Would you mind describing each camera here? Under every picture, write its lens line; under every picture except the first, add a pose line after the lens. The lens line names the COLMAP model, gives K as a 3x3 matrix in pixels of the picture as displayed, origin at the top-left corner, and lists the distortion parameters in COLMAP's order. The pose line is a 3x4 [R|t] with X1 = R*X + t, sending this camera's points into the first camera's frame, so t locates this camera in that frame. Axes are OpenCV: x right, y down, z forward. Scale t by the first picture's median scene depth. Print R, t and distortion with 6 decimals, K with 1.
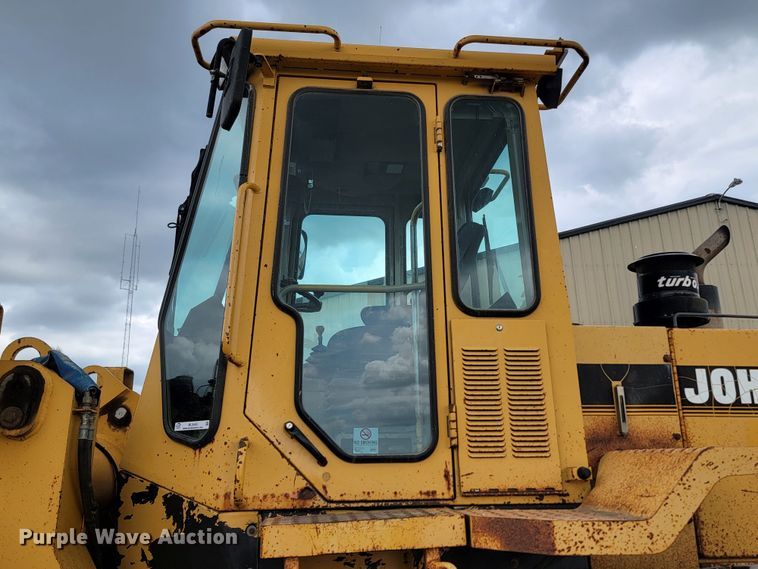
lens RADIAL K [[638.5, 0, 379.0], [0, 638.5, 284.5], [0, 0, 1]] dist [0.038922, -0.011130]
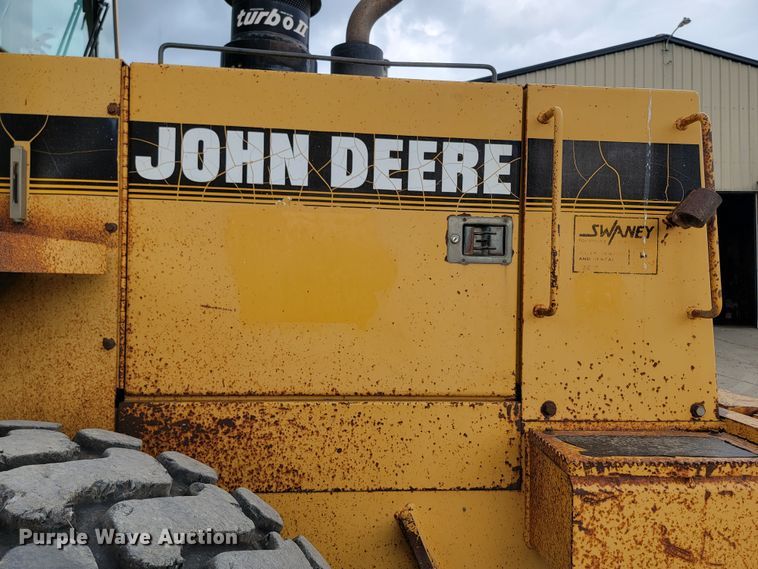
lens RADIAL K [[542.5, 0, 378.1], [0, 542.5, 287.8], [0, 0, 1]] dist [0.058134, -0.066288]
pose [[0.999575, 0.028631, -0.005441, 0.719690], [-0.026001, 0.960445, 0.277252, 0.127879], [0.013164, -0.276993, 0.960782, 0.430858]]
